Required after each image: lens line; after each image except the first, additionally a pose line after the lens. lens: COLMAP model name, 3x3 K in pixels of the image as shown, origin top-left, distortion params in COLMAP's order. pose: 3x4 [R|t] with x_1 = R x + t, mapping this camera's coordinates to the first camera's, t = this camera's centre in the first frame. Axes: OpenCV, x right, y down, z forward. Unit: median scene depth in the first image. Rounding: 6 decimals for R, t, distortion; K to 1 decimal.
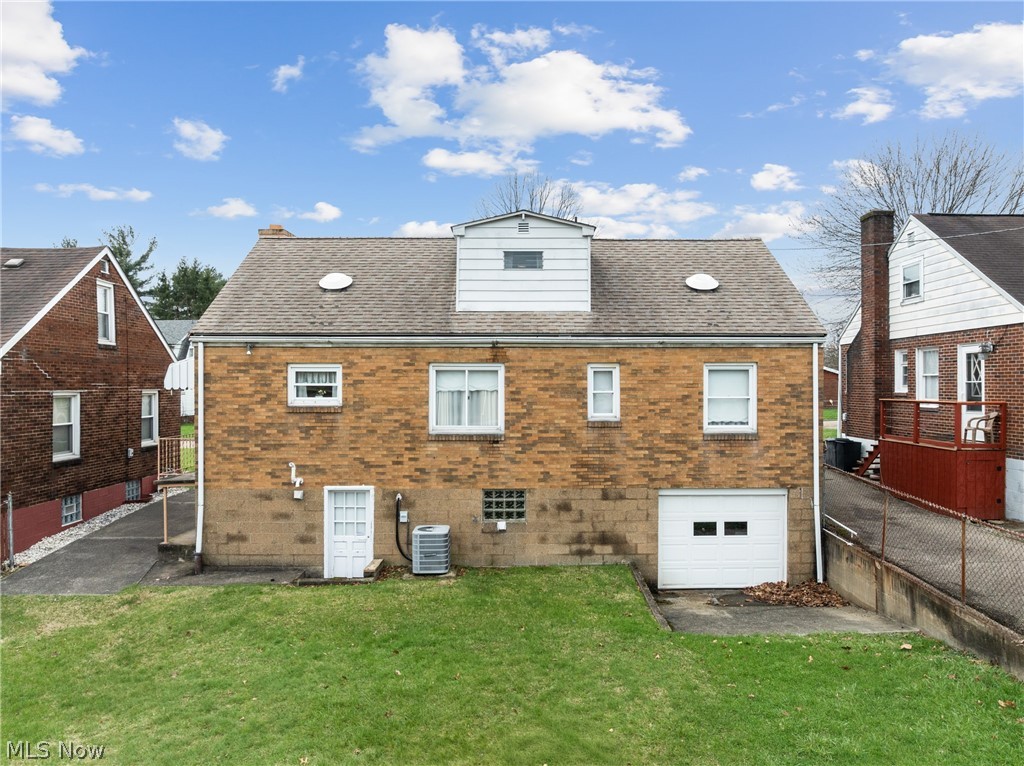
lens RADIAL K [[731.0, 0, 526.9], [0, 731.0, 389.1], [0, 0, 1]] dist [-0.039641, -0.004367]
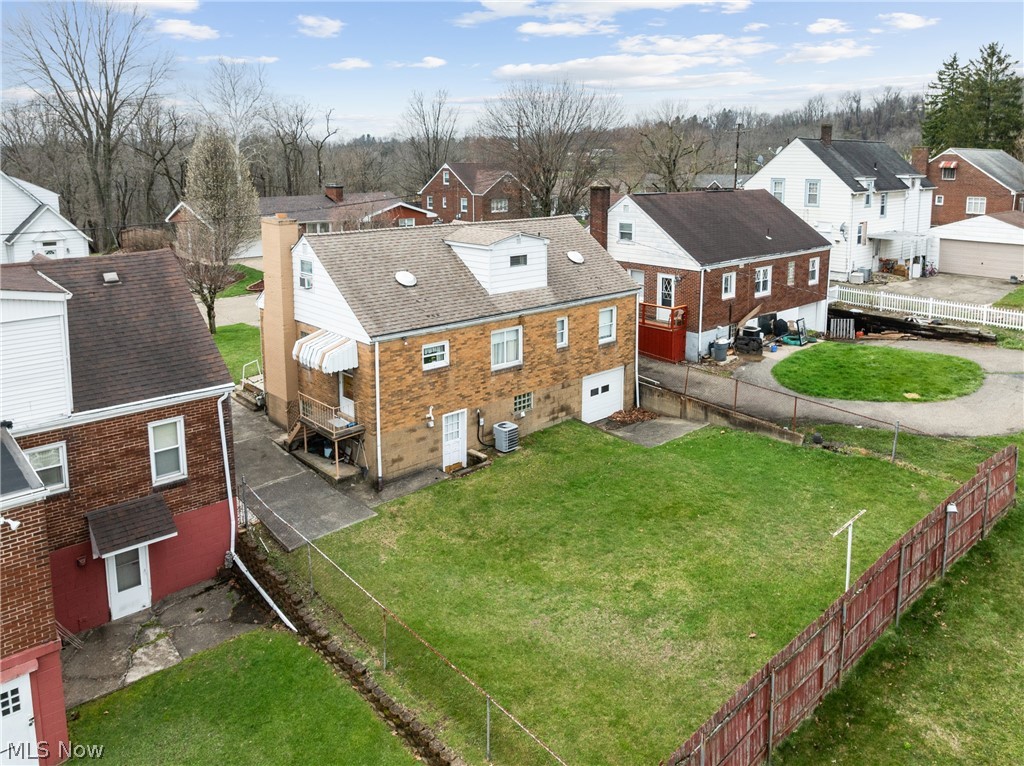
lens RADIAL K [[731.0, 0, 554.9], [0, 731.0, 290.7], [0, 0, 1]] dist [-0.039641, -0.004367]
pose [[0.730741, -0.106560, 0.674287, -1.144512], [-0.004785, 0.986918, 0.161153, -0.397564], [-0.682638, -0.120987, 0.720671, -0.304356]]
